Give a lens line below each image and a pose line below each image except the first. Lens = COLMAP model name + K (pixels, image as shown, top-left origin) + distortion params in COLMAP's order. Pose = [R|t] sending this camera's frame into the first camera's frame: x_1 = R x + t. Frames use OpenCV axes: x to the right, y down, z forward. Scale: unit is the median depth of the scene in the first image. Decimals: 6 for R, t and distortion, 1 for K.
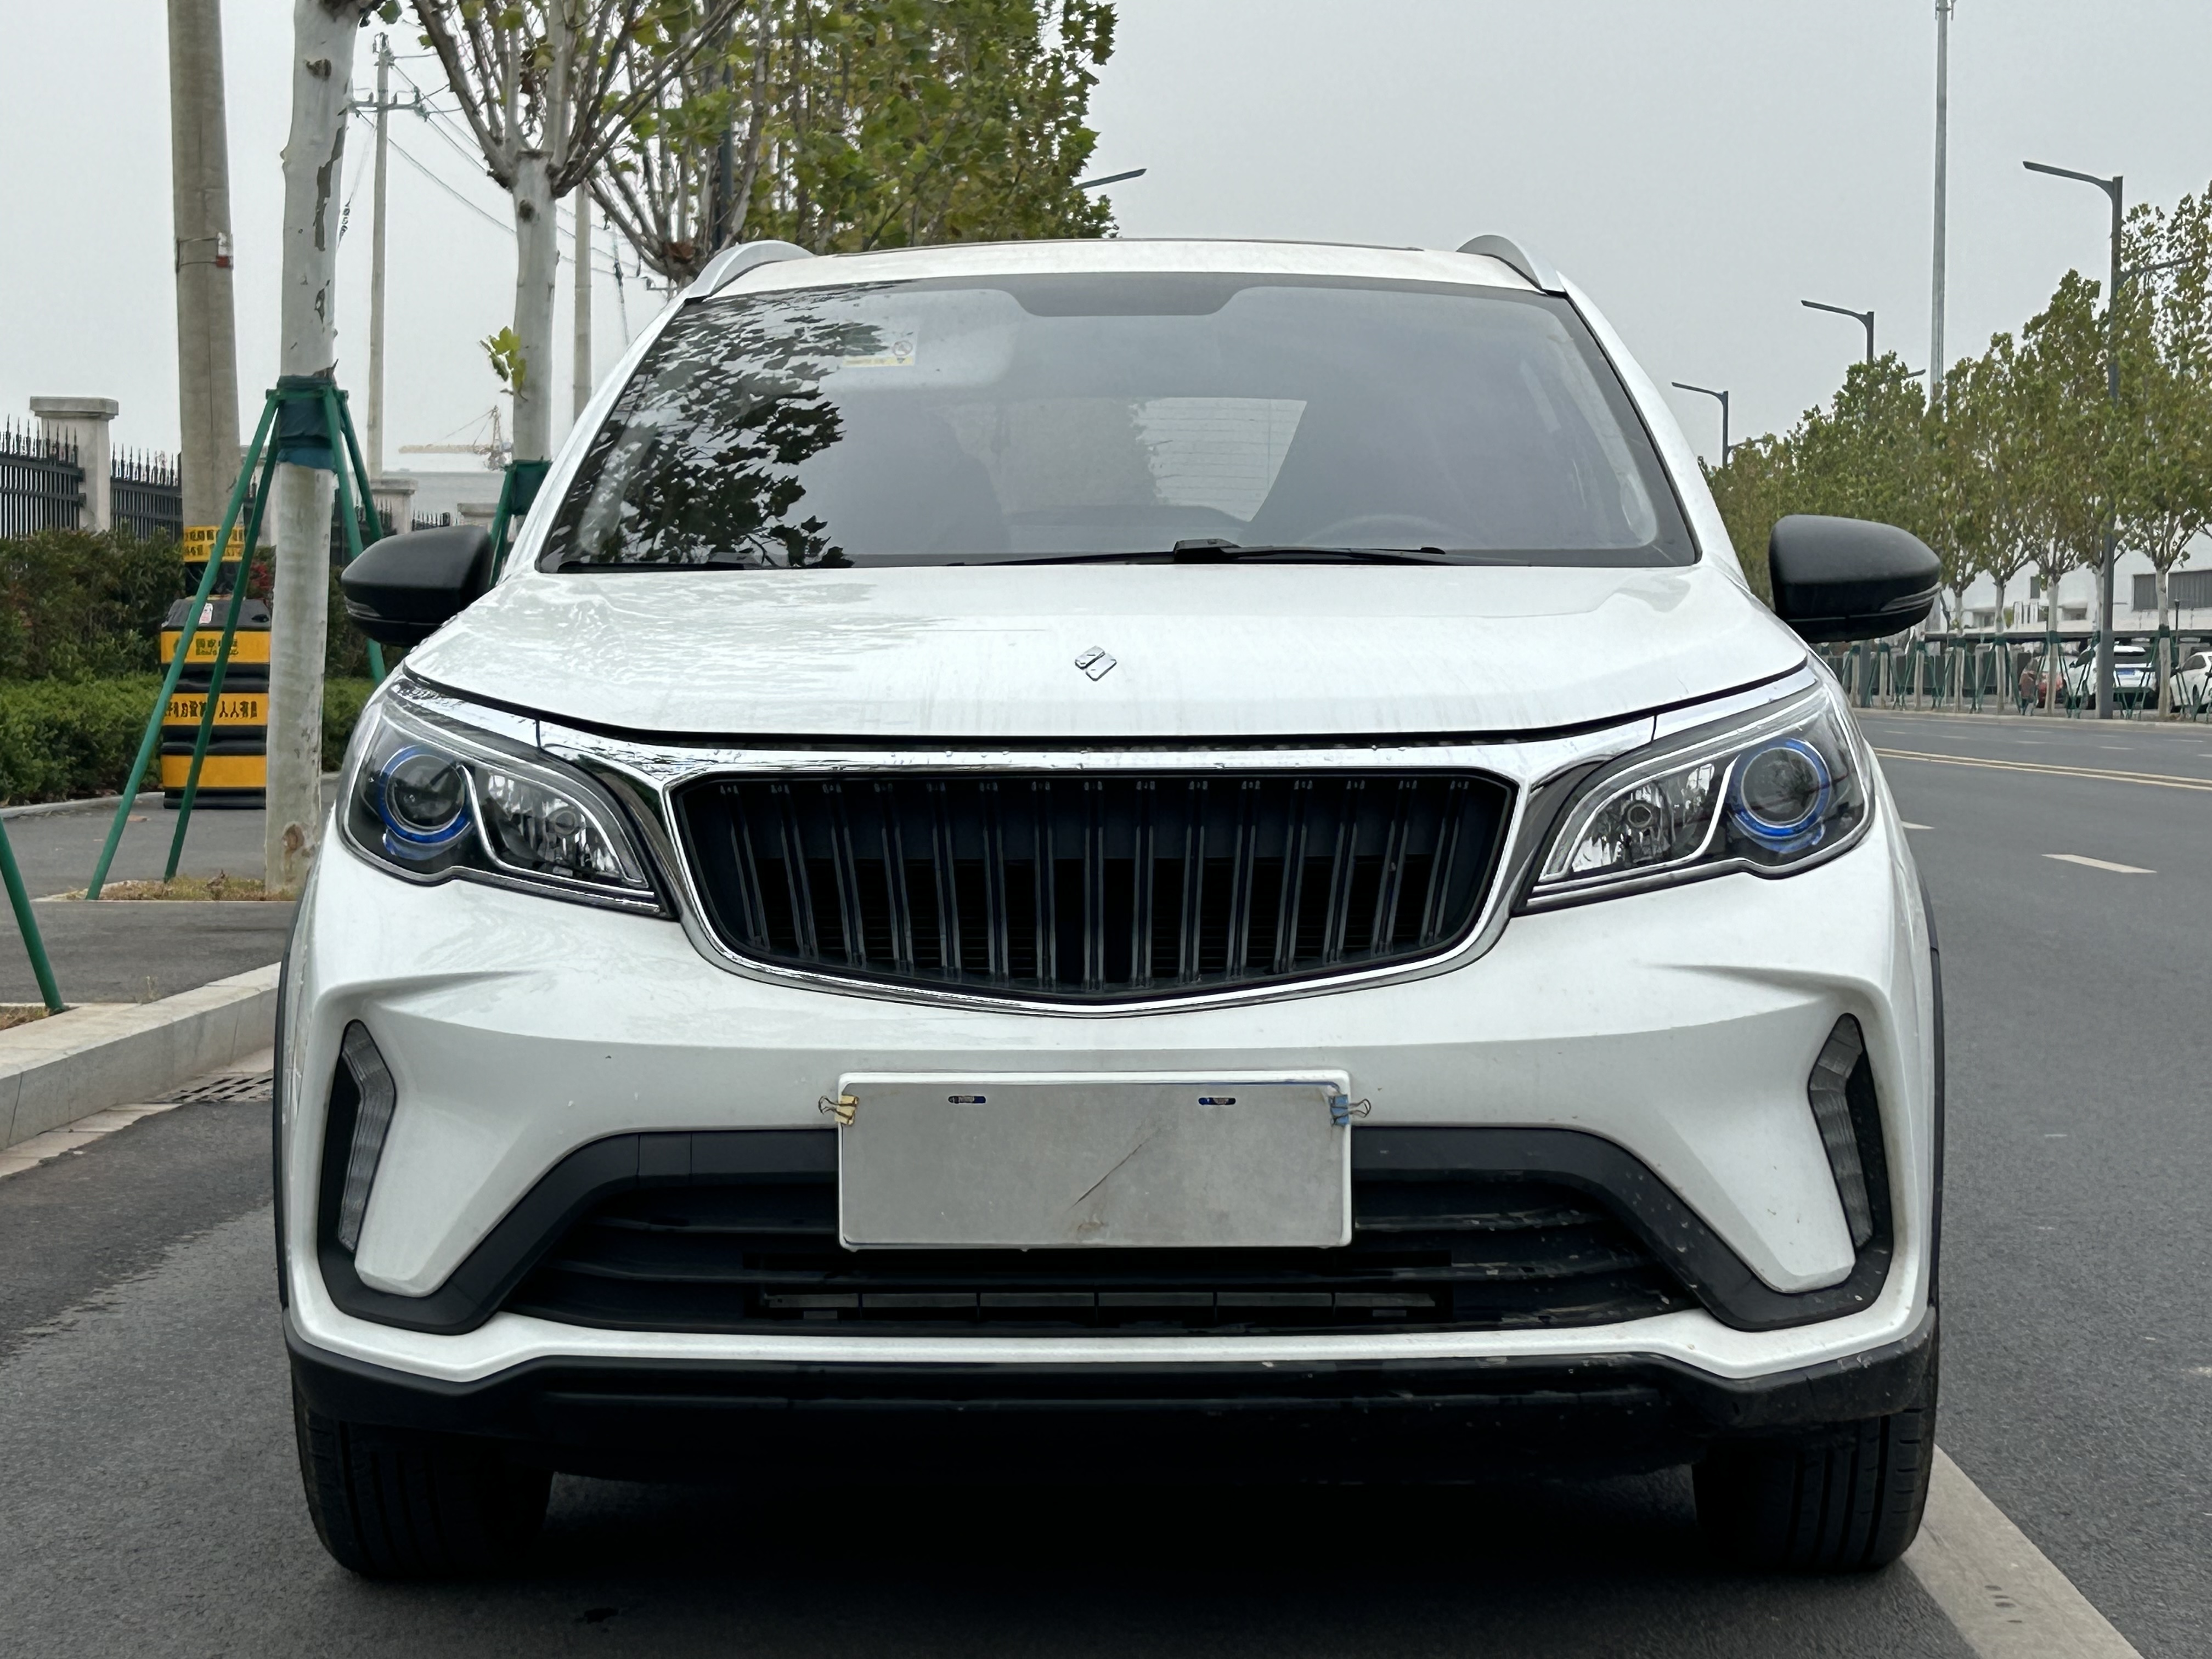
lens RADIAL K [[4361.4, 0, 1051.7], [0, 4361.4, 828.4], [0, 0, 1]] dist [0.158547, 0.238544]
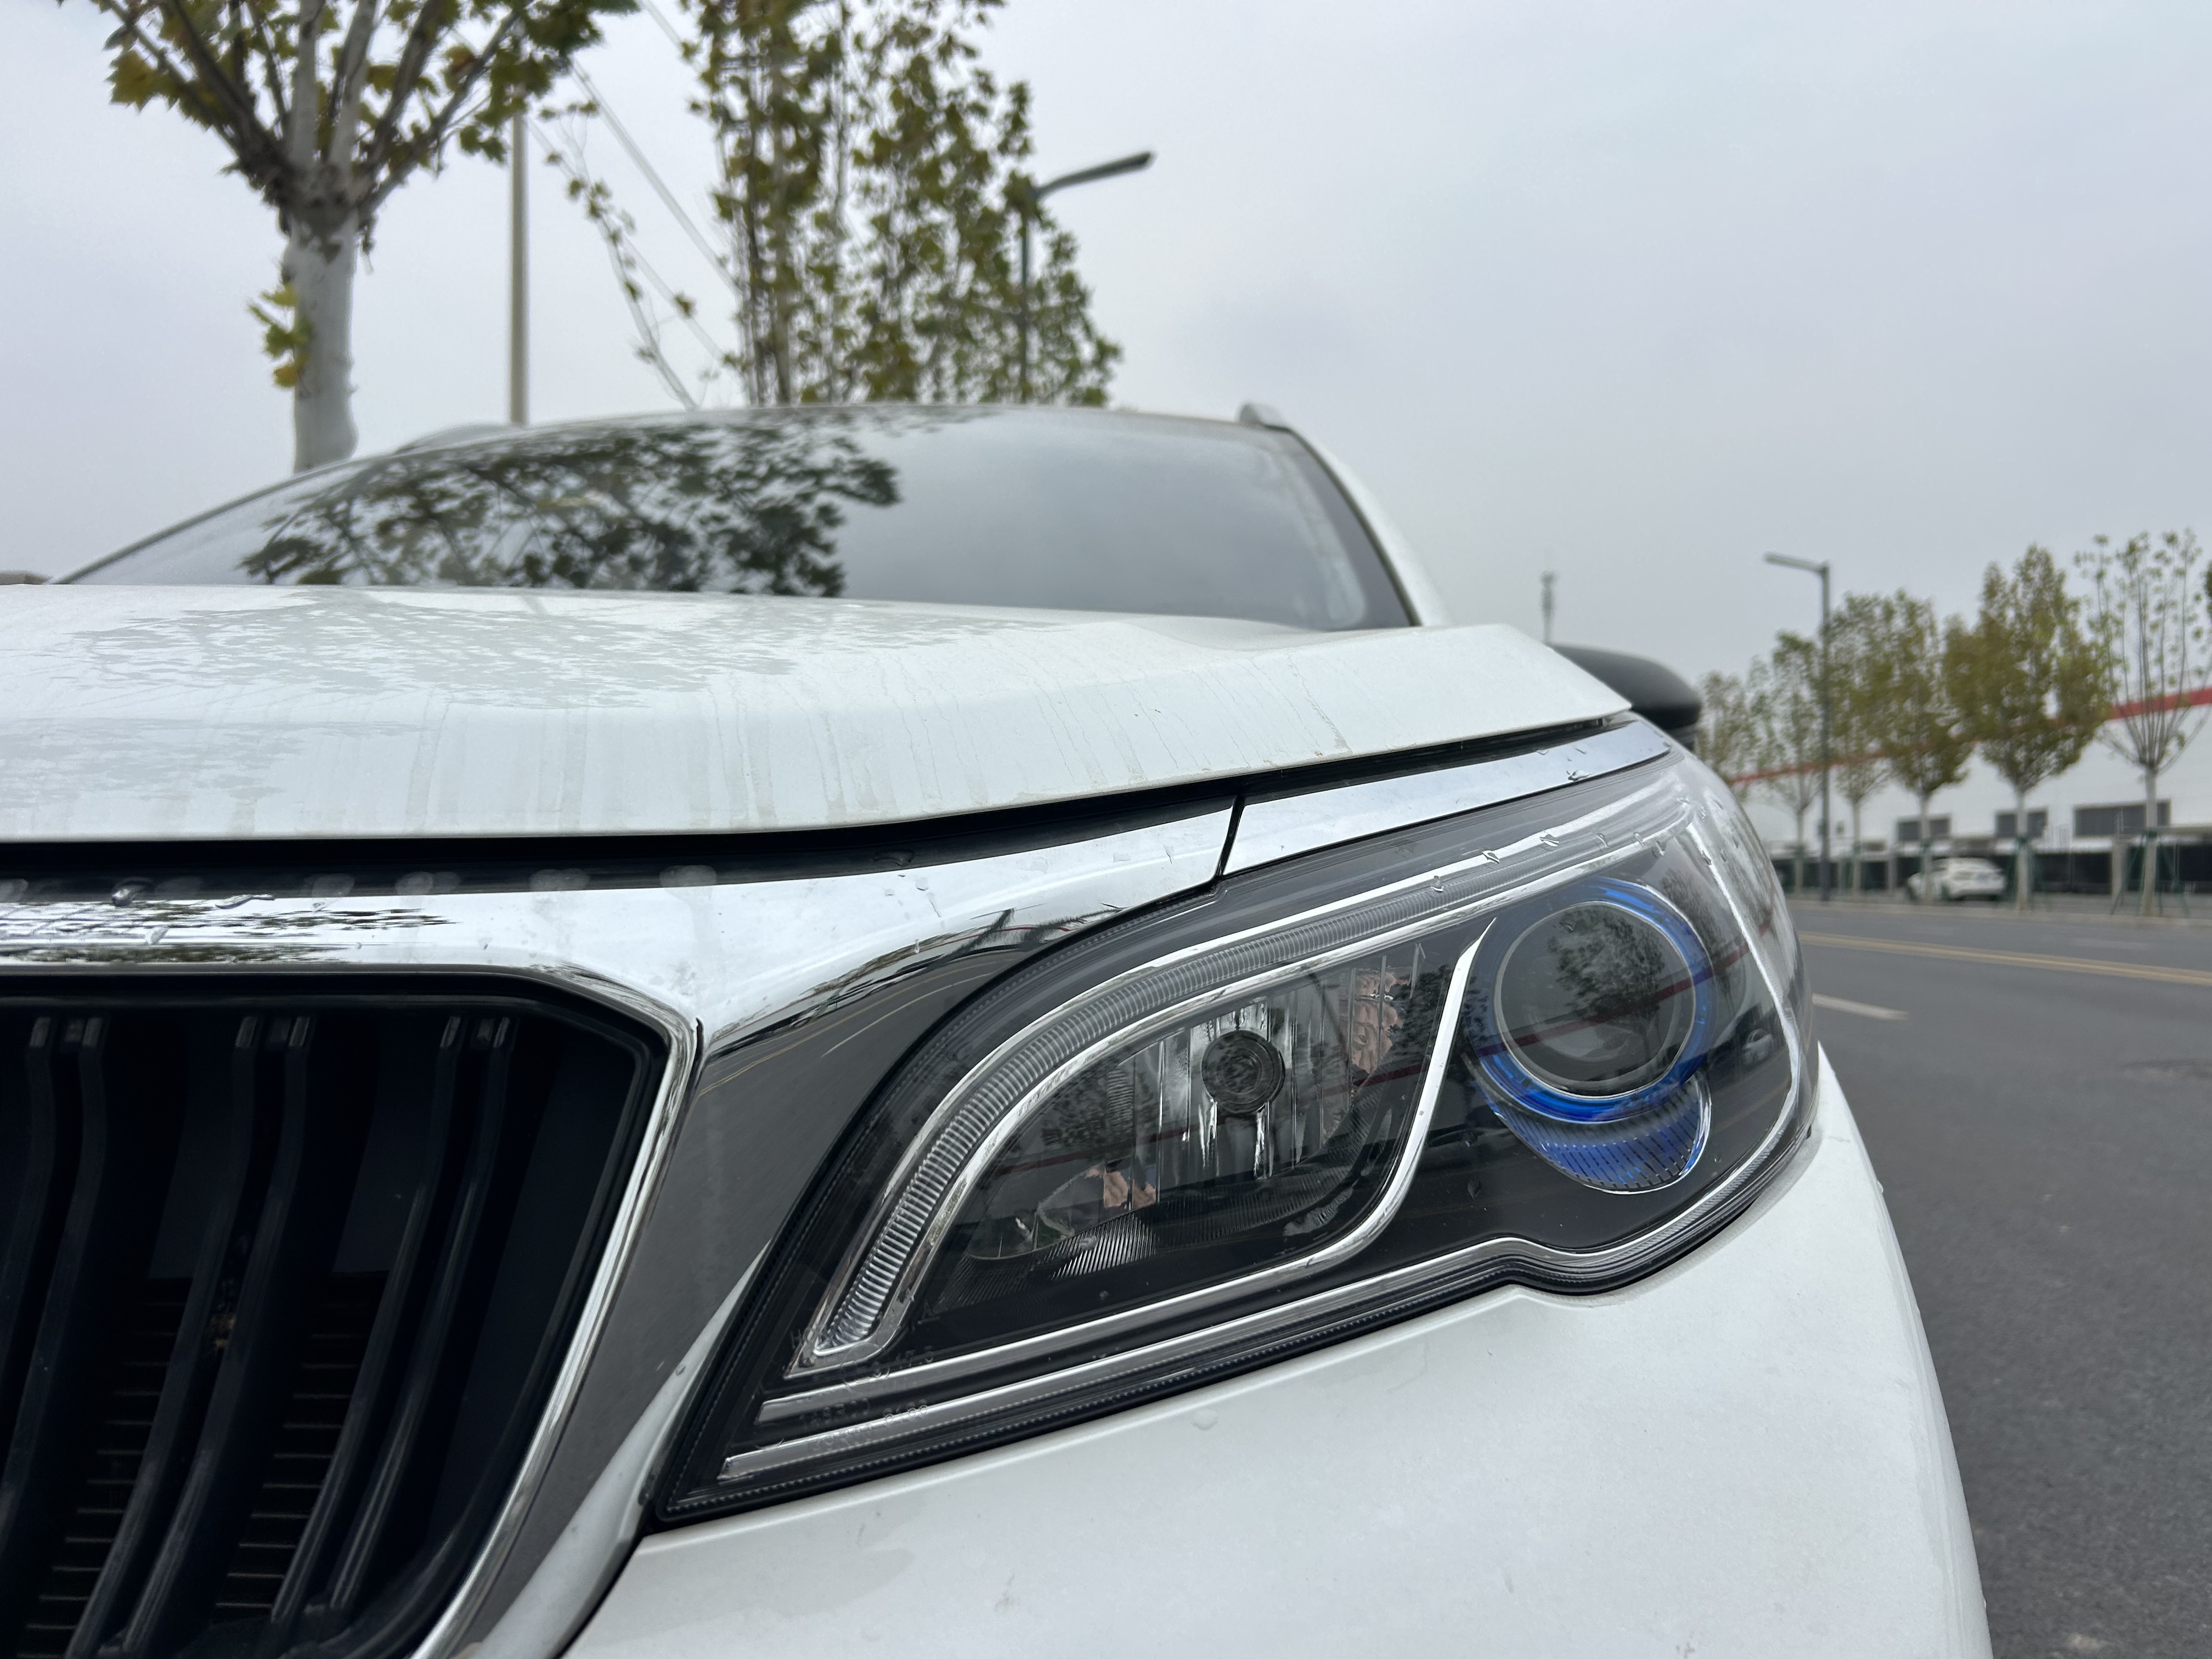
lens RADIAL K [[1675.5, 0, 1106.0], [0, 1675.5, 829.5], [0, 0, 1]] dist [-0.000928, -0.004594]
pose [[0.998159, -0.004174, -0.060508, 0.138477], [0.000145, 0.997791, -0.066436, -0.015688], [0.060652, 0.066305, 0.995954, 0.891826]]
